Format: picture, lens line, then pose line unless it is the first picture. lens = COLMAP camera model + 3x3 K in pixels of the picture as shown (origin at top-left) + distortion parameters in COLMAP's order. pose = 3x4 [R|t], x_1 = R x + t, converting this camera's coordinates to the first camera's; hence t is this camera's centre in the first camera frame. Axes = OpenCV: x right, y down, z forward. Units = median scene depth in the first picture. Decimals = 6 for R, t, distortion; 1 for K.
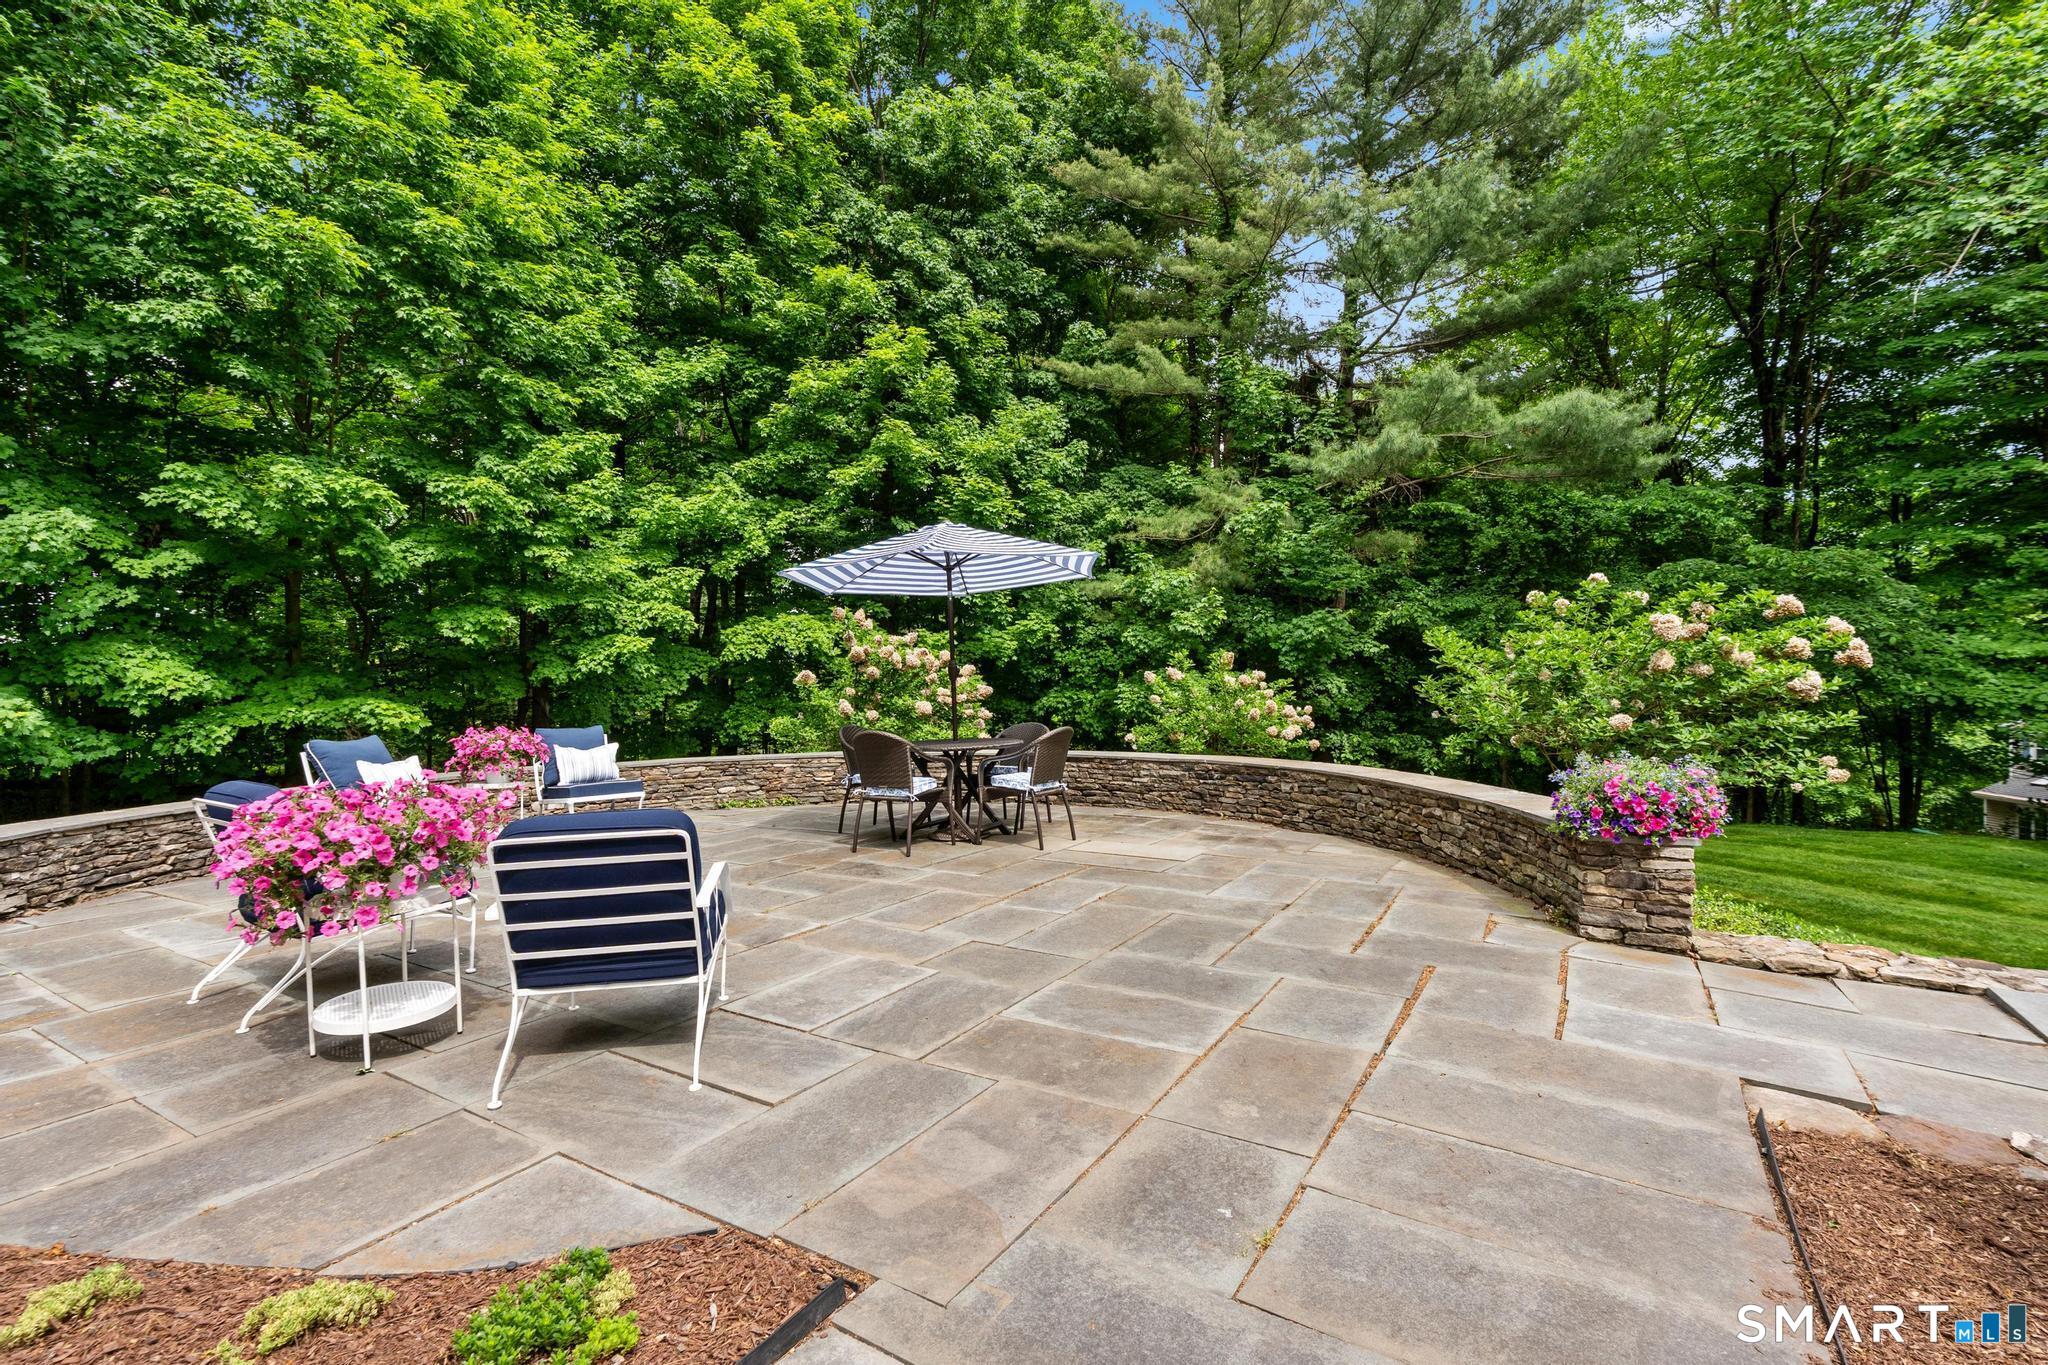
lens RADIAL K [[898.3, 0, 1024.0], [0, 898.3, 682.5], [0, 0, 1]] dist [-0.003892, -0.000019]
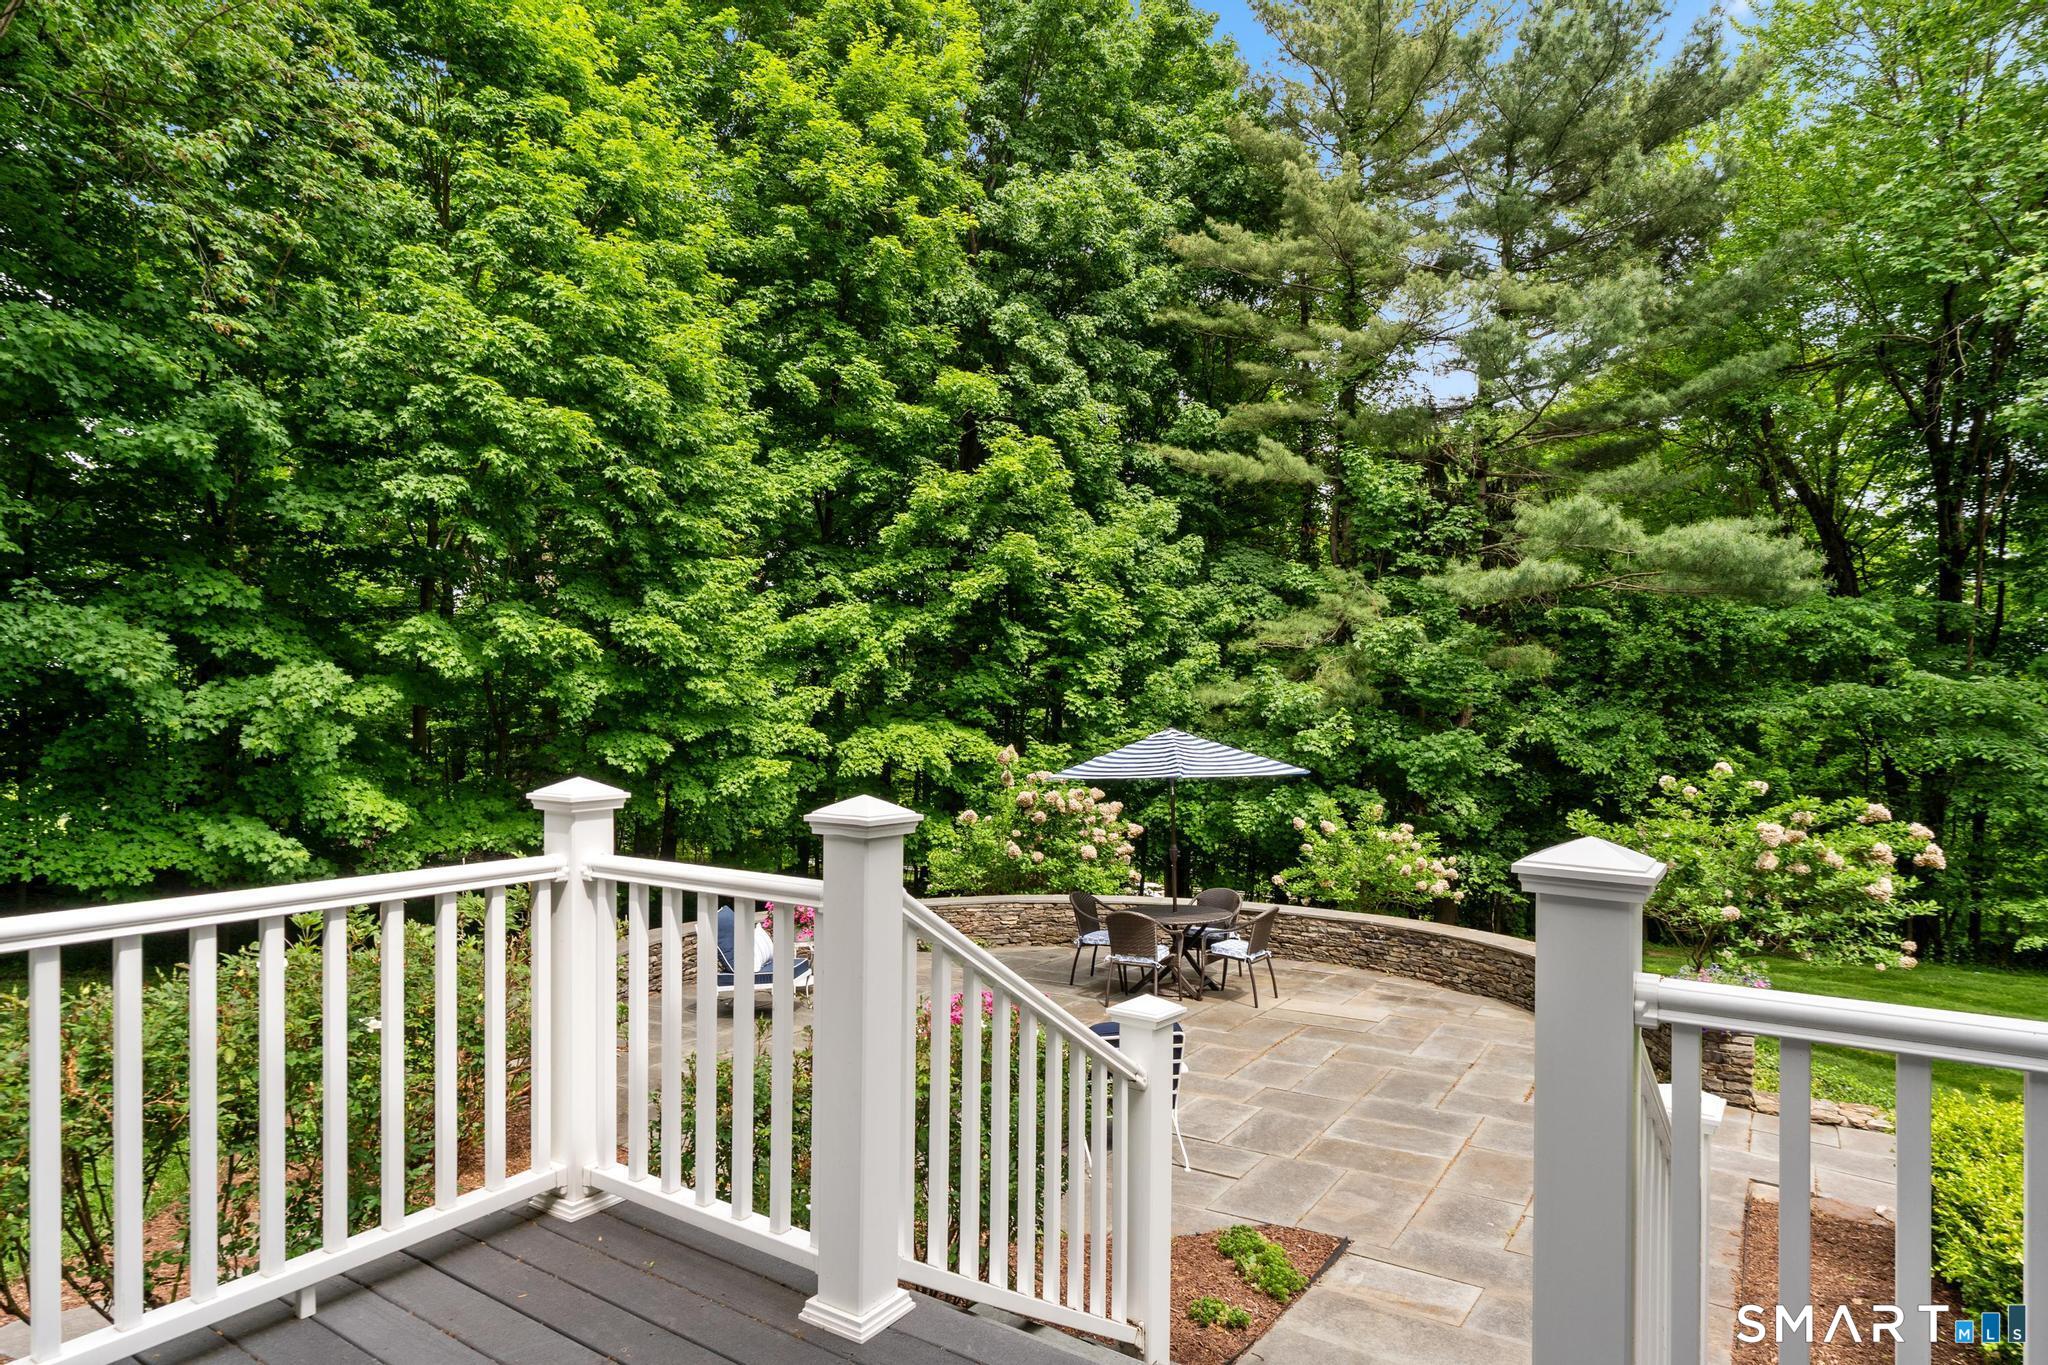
lens RADIAL K [[1138.9, 0, 1028.0], [0, 1138.9, 726.4], [0, 0, 1]] dist [-0.000175, 0.000182]
pose [[0.999757, 0.019532, -0.010196, -0.120397], [-0.019560, 0.999805, -0.002700, -0.080236], [0.010141, 0.002899, 0.999944, -0.240899]]
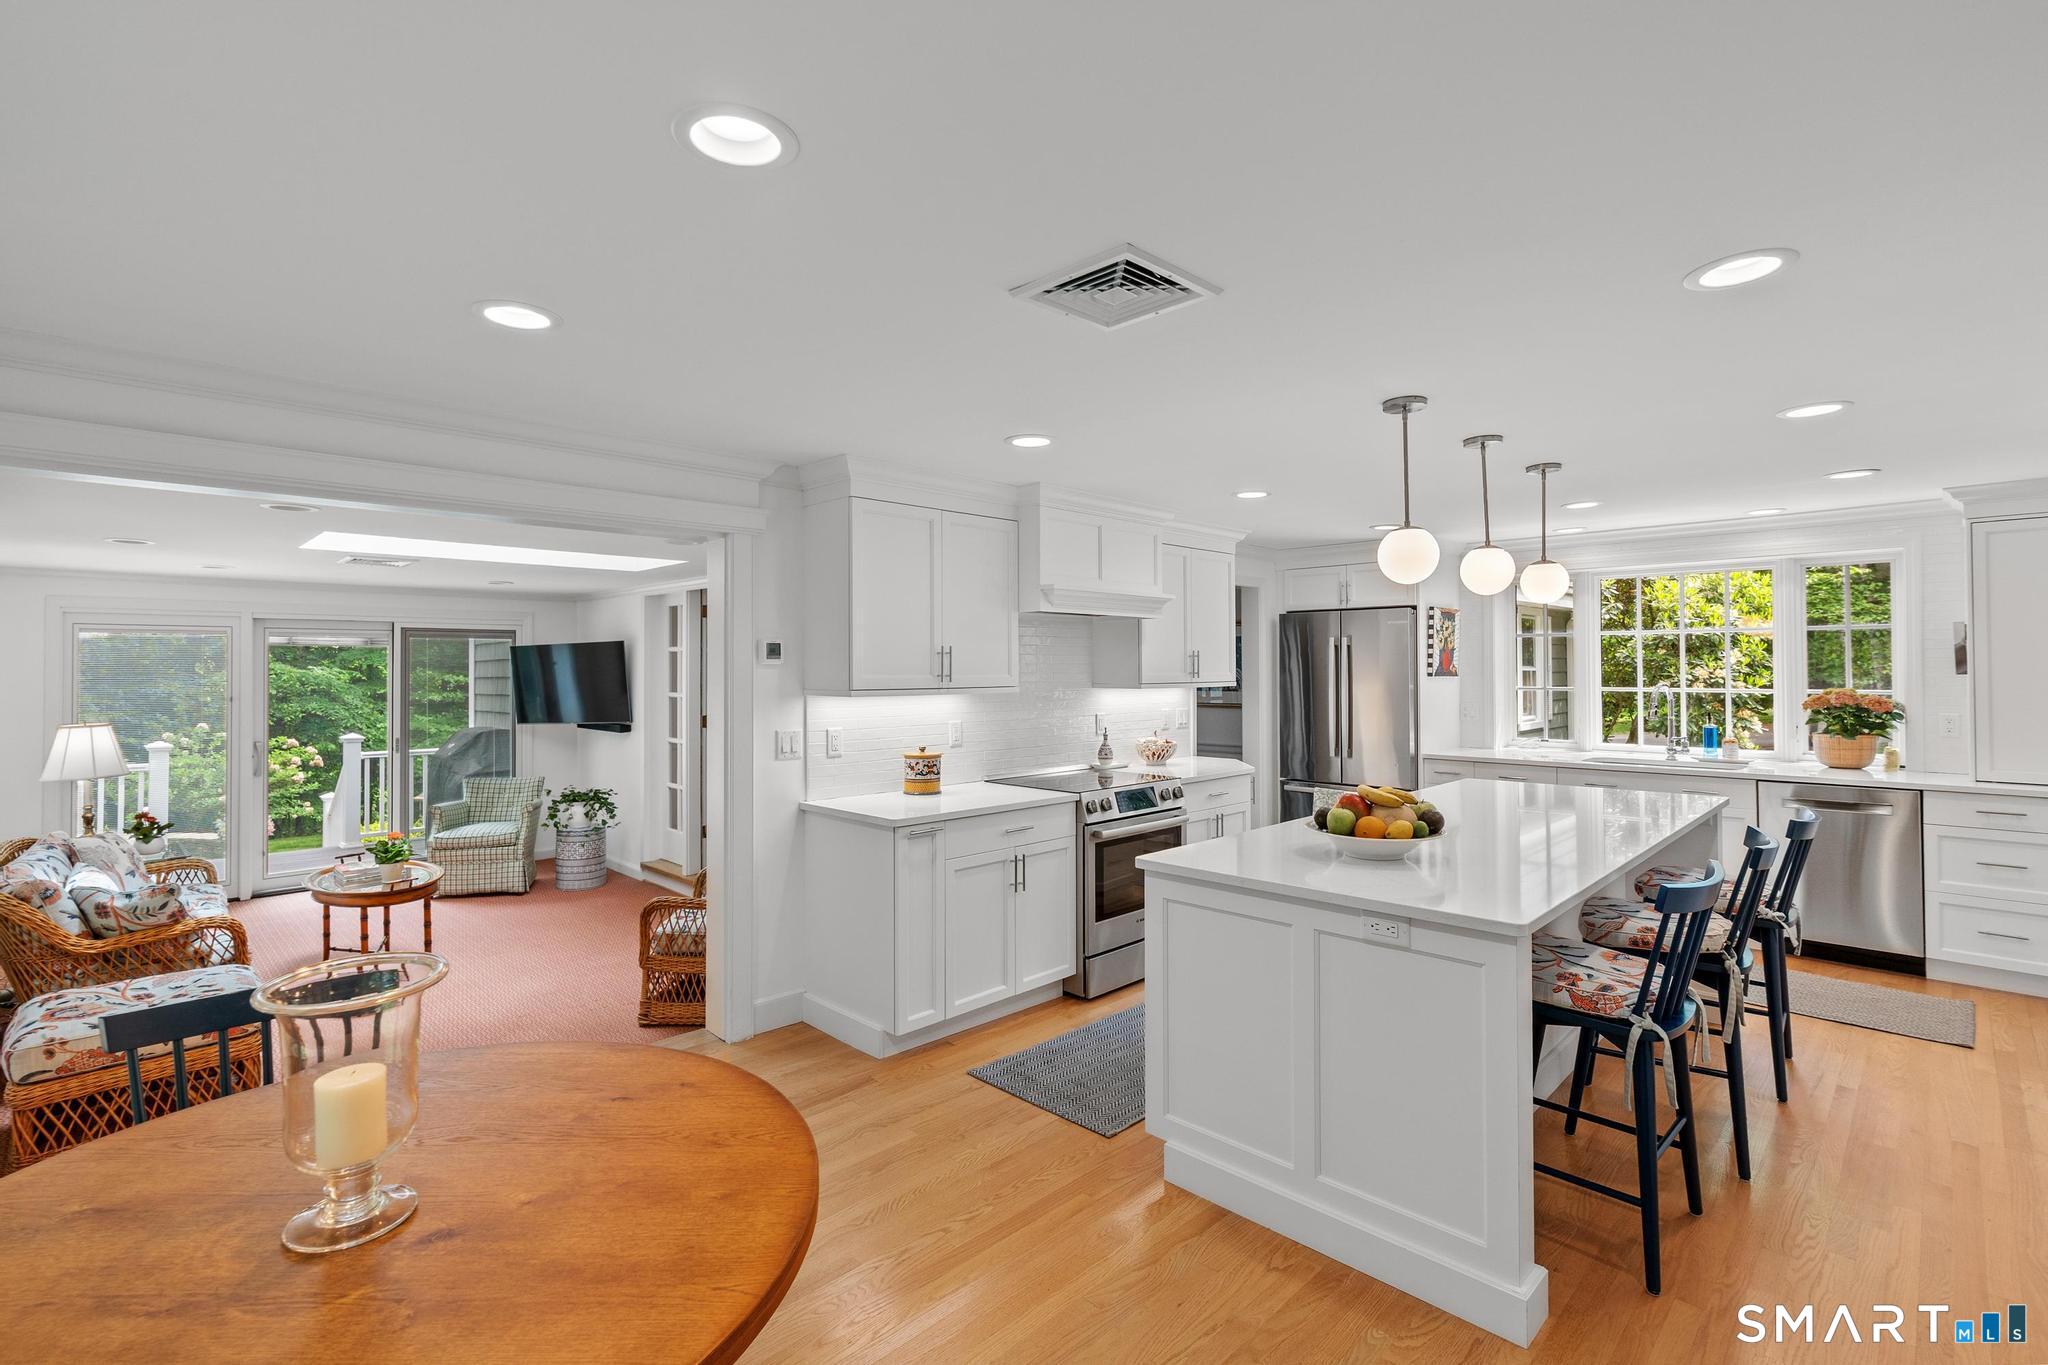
lens RADIAL K [[934.3, 0, 1022.9], [0, 934.3, 658.9], [0, 0, 1]] dist [-0.005016, -0.000405]
pose [[0.201450, 0.031680, 0.978986, -0.582245], [0.015169, 0.999256, -0.035458, -0.090241], [-0.979381, 0.021994, 0.200820, -0.689438]]
